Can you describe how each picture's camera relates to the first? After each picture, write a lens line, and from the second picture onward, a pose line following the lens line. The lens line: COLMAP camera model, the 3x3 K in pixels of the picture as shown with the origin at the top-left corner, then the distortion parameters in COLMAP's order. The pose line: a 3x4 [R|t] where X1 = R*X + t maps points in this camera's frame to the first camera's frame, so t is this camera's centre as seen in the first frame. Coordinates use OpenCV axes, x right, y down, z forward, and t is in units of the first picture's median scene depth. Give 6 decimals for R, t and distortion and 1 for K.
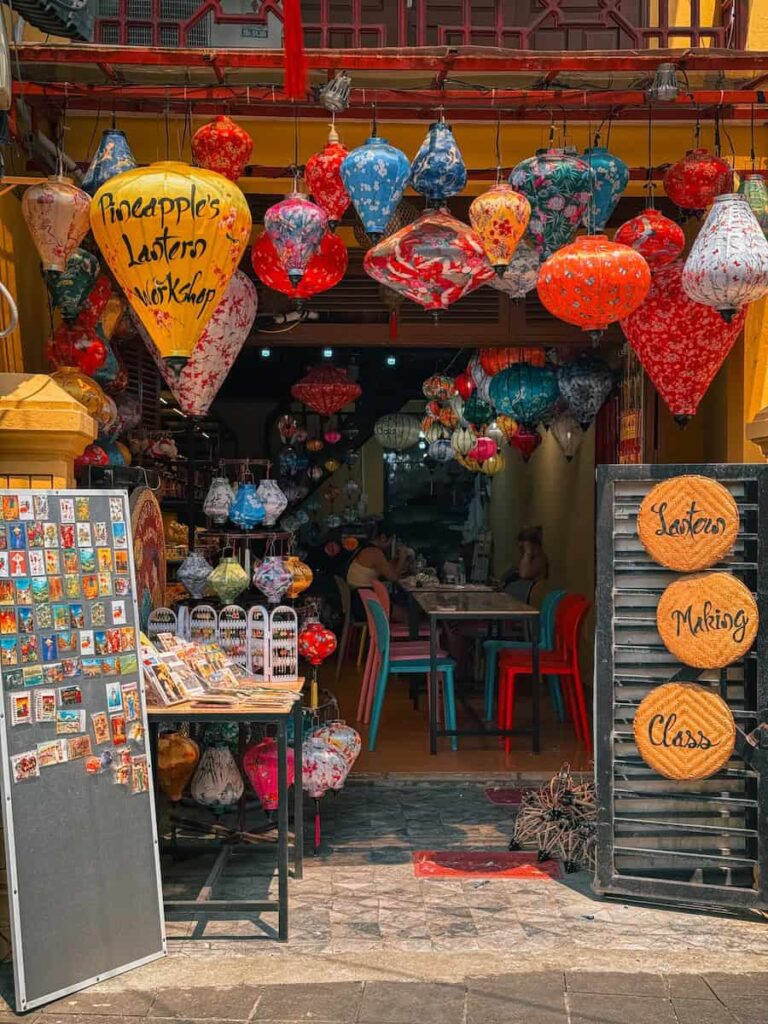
lens RADIAL K [[1418.9, 0, 384.0], [0, 1418.9, 512.0], [0, 0, 1]] dist [0.022481, 0.000979]
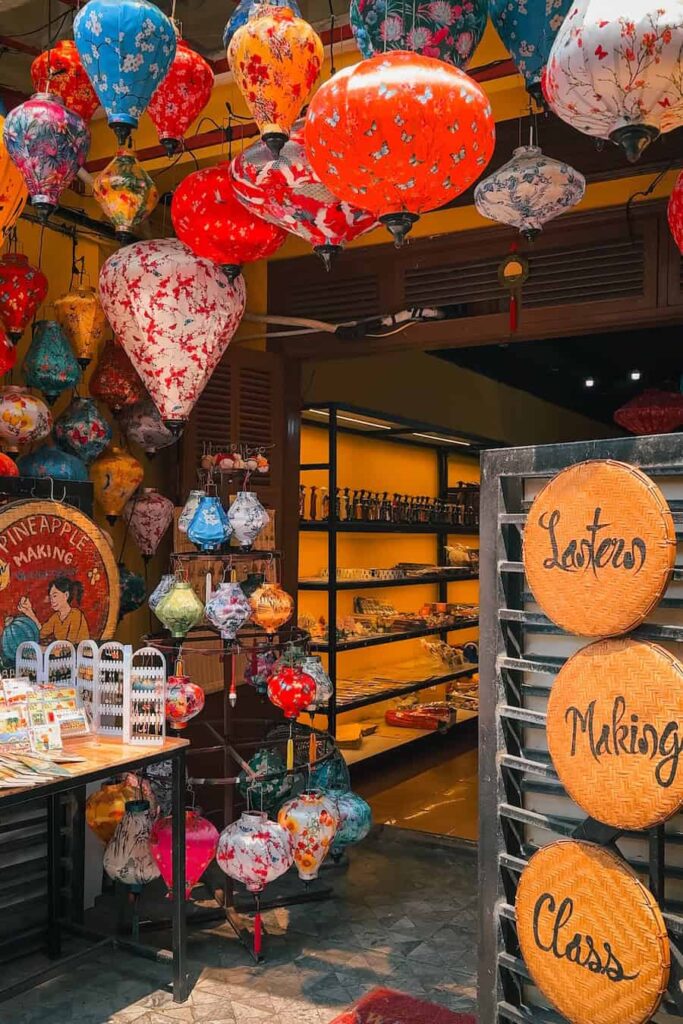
lens RADIAL K [[996.5, 0, 341.5], [0, 996.5, 512.0], [0, 0, 1]] dist [0.136405, -0.308218]
pose [[0.843281, -0.006410, -0.537435, 0.339275], [-0.009569, 0.999591, -0.026936, 0.005431], [0.537388, 0.027857, 0.842875, 0.622896]]
